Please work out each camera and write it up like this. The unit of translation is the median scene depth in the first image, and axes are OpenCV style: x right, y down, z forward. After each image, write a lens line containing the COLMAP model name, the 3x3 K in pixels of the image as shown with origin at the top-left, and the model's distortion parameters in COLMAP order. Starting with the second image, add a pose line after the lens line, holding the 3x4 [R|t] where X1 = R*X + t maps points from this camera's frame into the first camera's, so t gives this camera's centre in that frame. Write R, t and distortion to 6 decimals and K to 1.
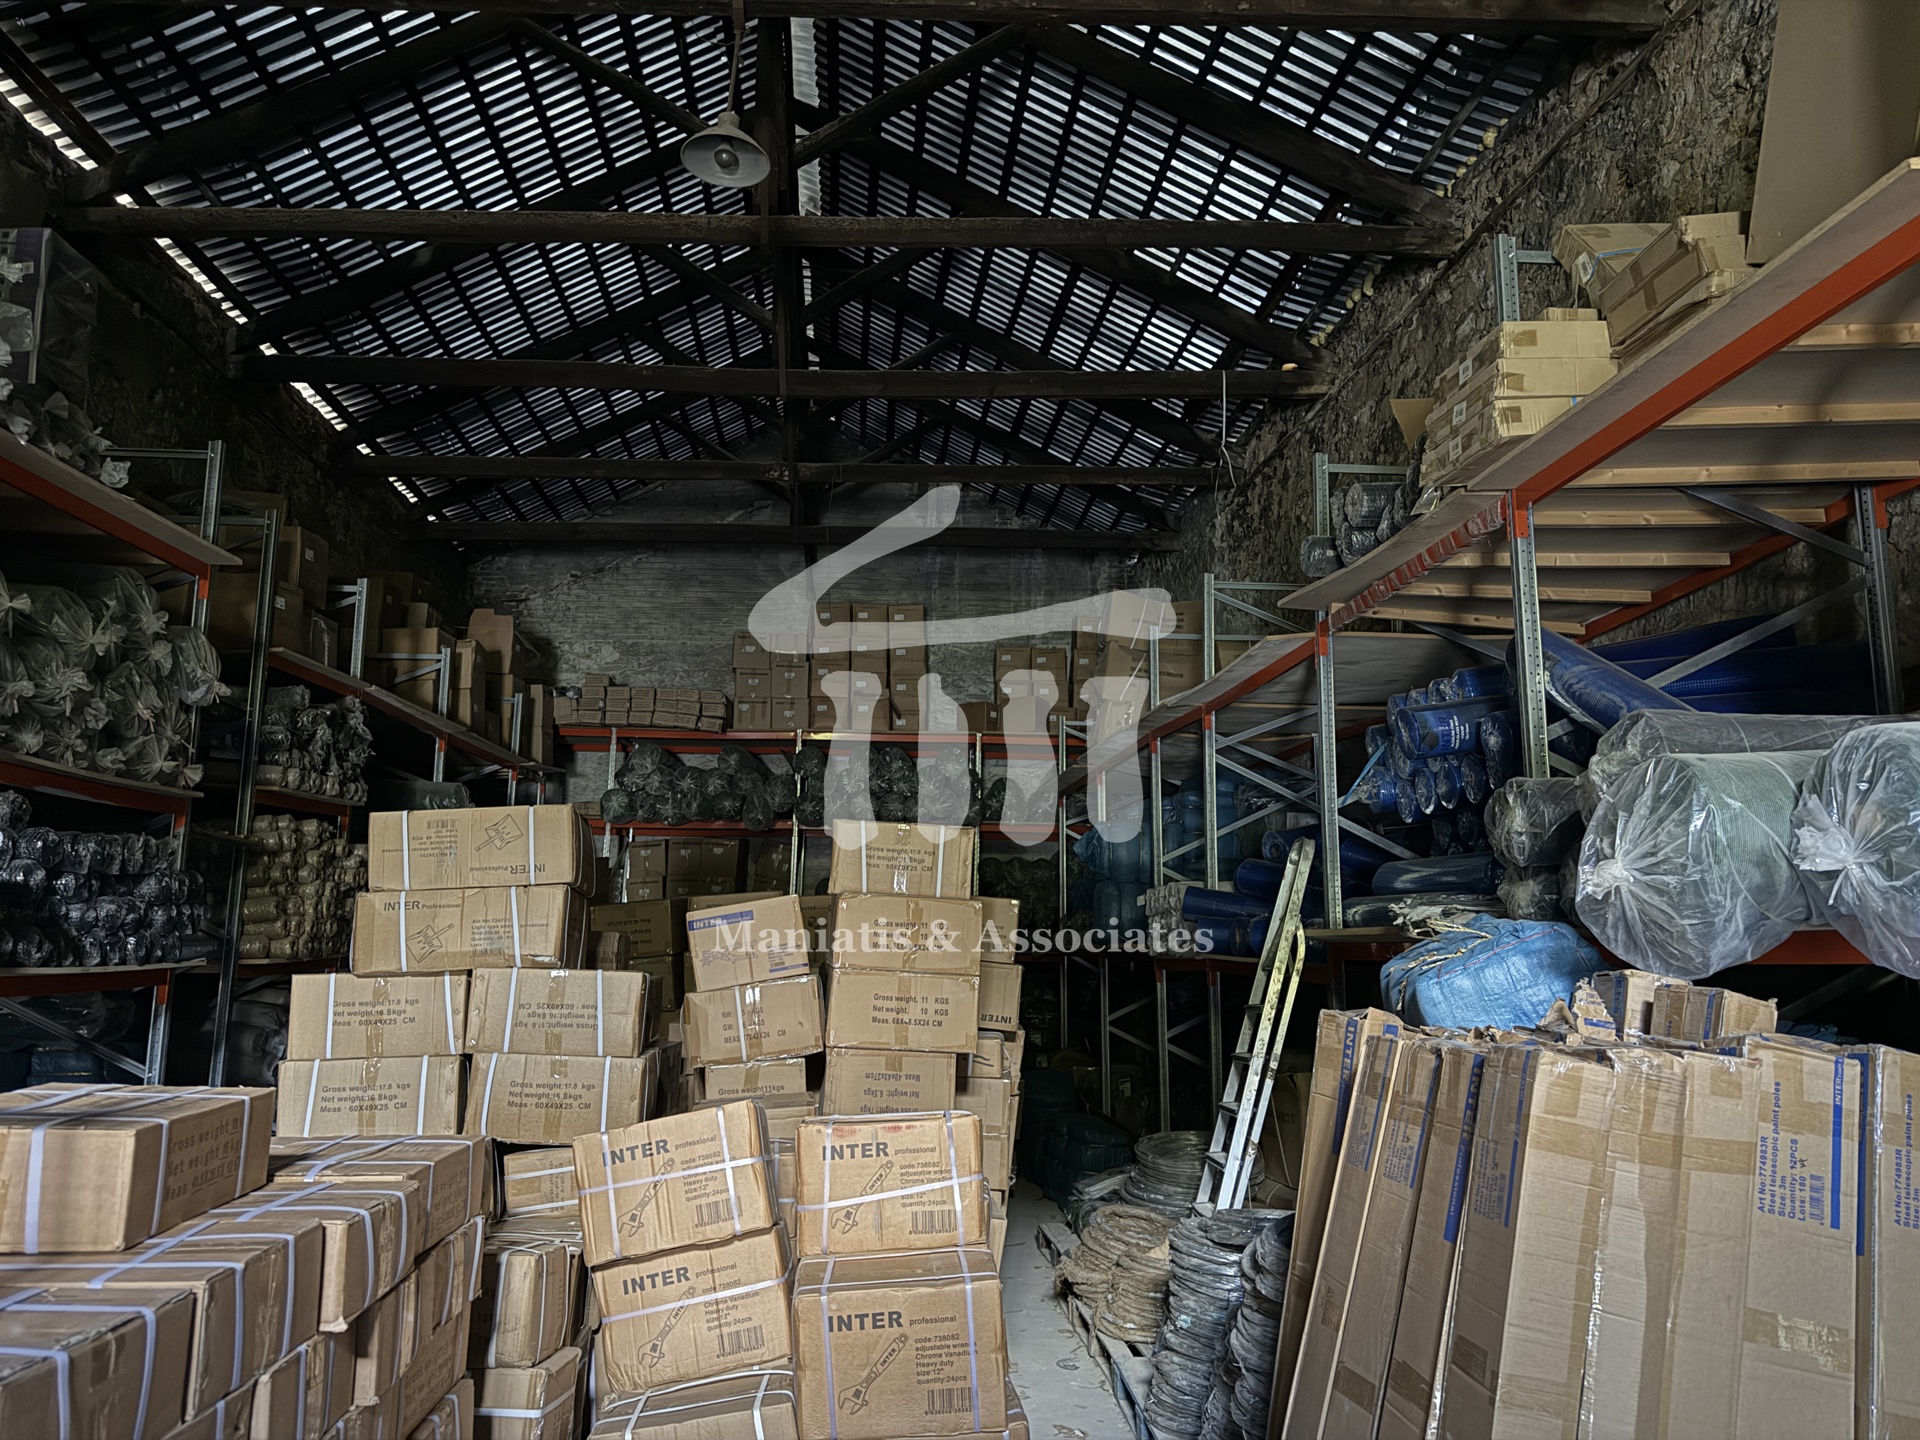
lens RADIAL K [[1220.1, 0, 954.9], [0, 1220.1, 745.4], [0, 0, 1]] dist [0.085456, -0.135573]
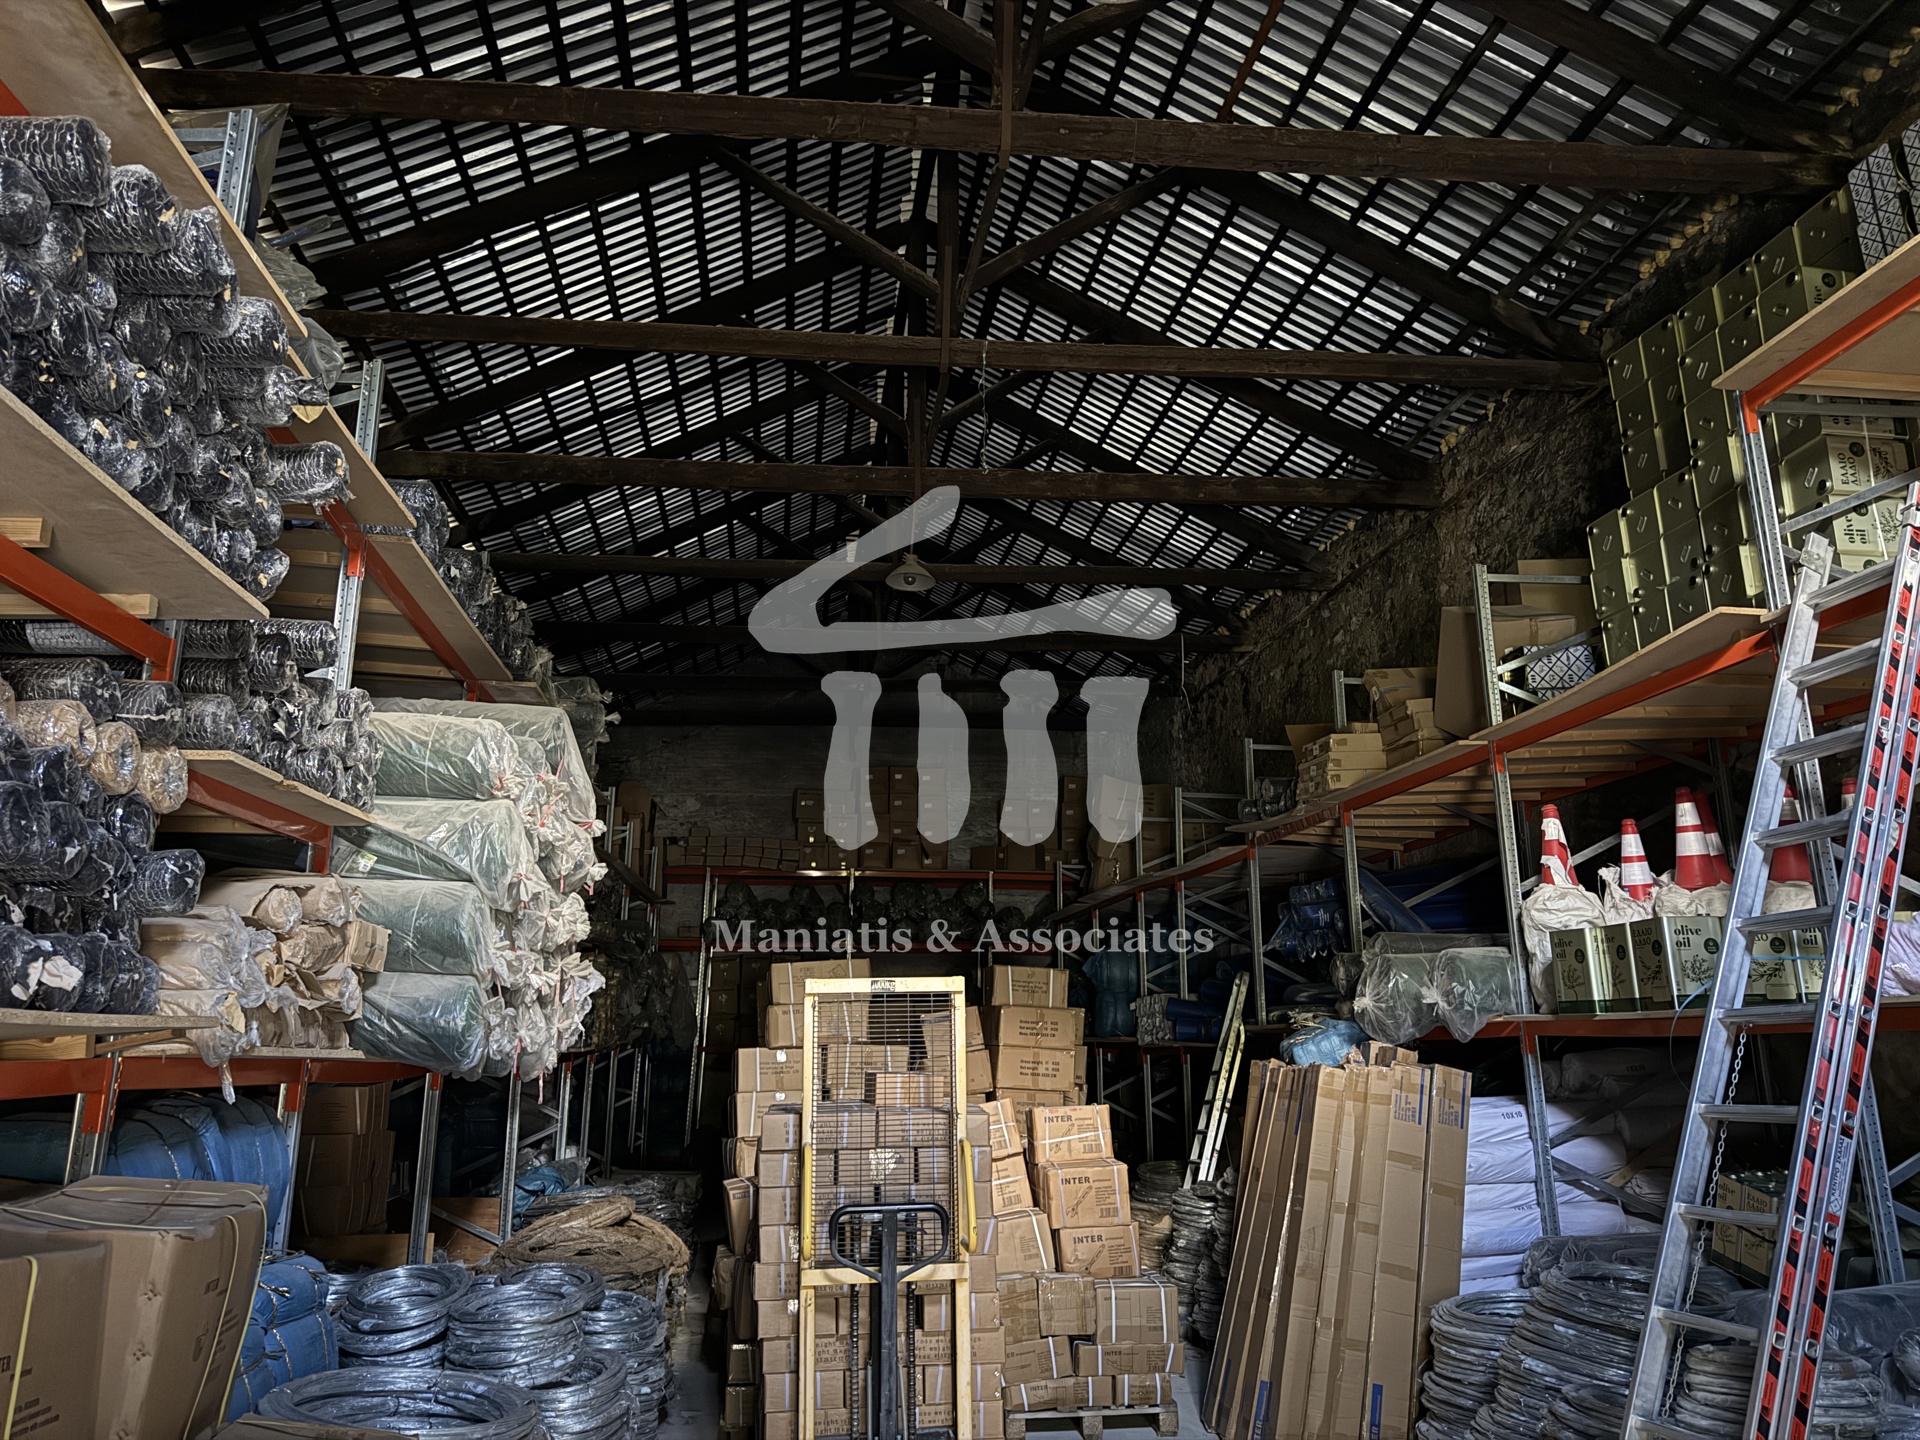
lens RADIAL K [[1220.1, 0, 954.9], [0, 1220.1, 745.4], [0, 0, 1]] dist [0.085456, -0.135573]
pose [[0.998801, 0.009226, 0.048087, -0.230356], [-0.005423, 0.996889, -0.078626, -0.116033], [-0.048663, 0.078271, 0.995744, -0.809682]]
